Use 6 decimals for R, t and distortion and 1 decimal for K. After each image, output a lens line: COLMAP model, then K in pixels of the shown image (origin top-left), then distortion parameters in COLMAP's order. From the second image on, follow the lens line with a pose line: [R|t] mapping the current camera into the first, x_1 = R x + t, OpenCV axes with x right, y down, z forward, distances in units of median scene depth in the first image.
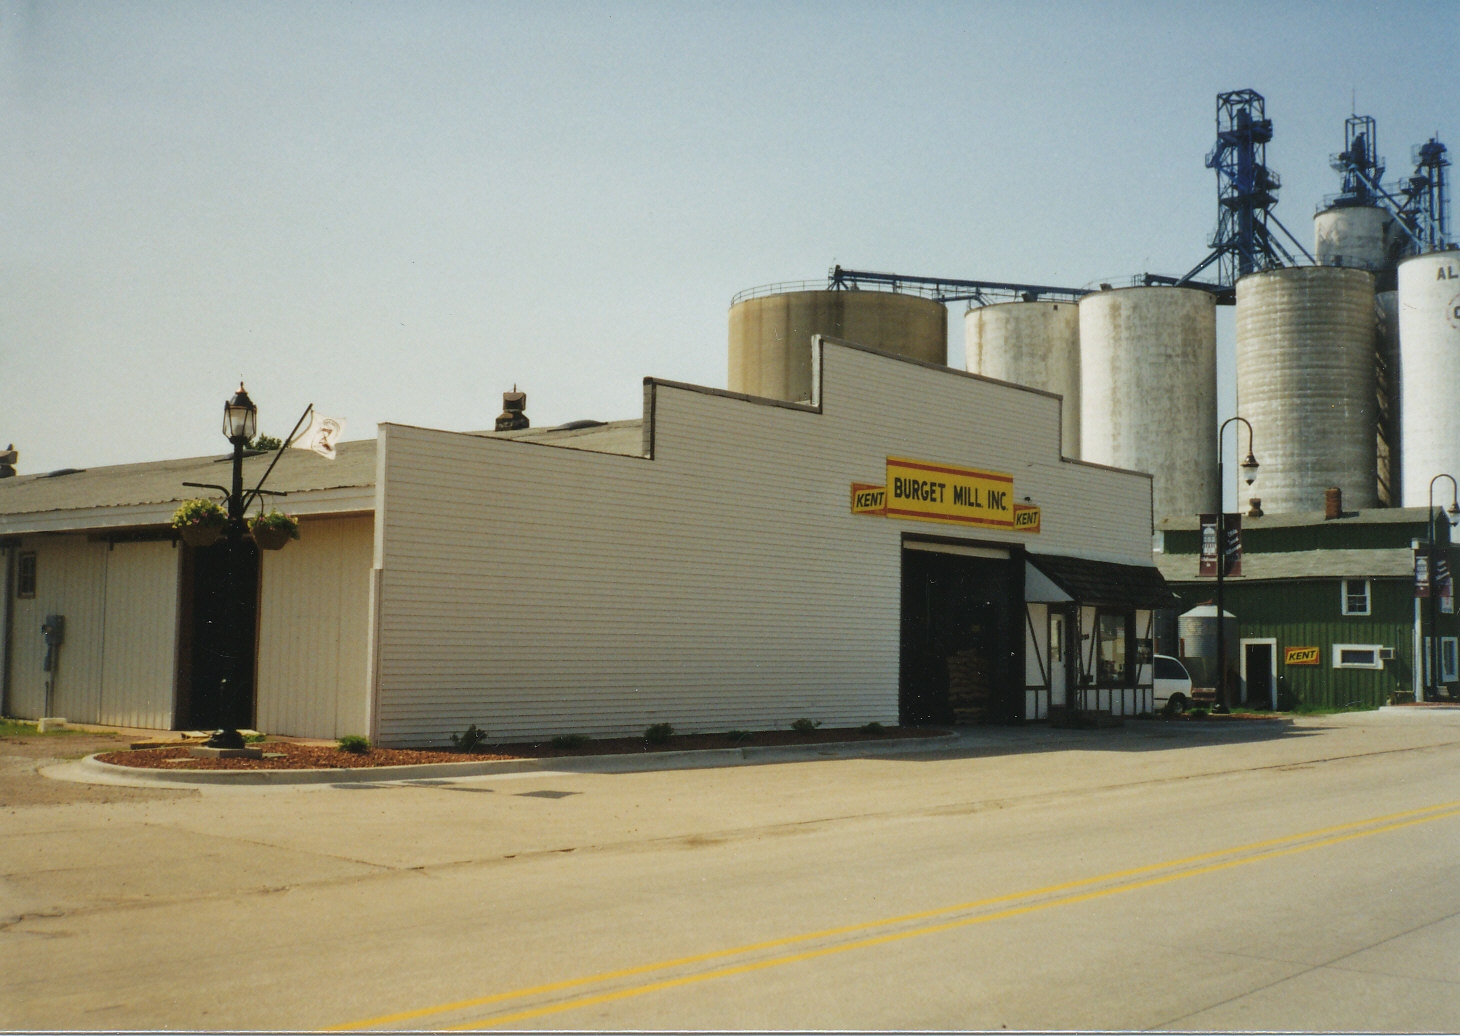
lens RADIAL K [[1741.5, 0, 730.0], [0, 1741.5, 518.0], [0, 0, 1]] dist [-0.039670, 0.003961]
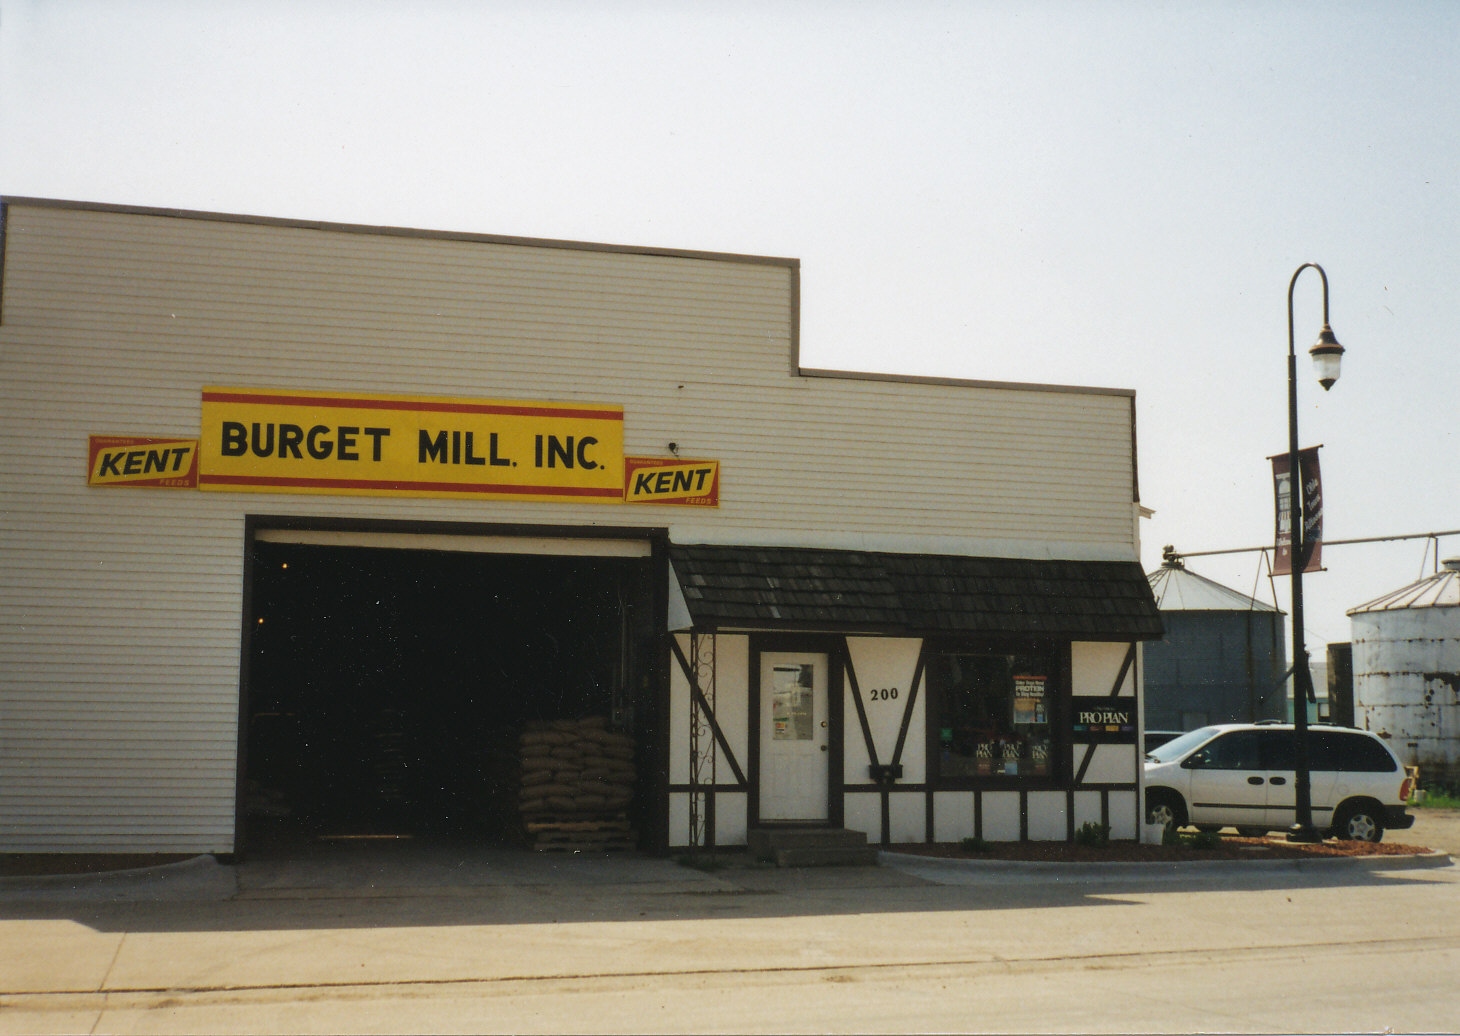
lens RADIAL K [[1741.5, 0, 730.0], [0, 1741.5, 518.0], [0, 0, 1]] dist [-0.039670, 0.003961]
pose [[0.823229, -0.075034, -0.562729, 0.511011], [0.048199, 0.996886, -0.062414, 0.048618], [0.565660, 0.024259, 0.824282, 0.565019]]
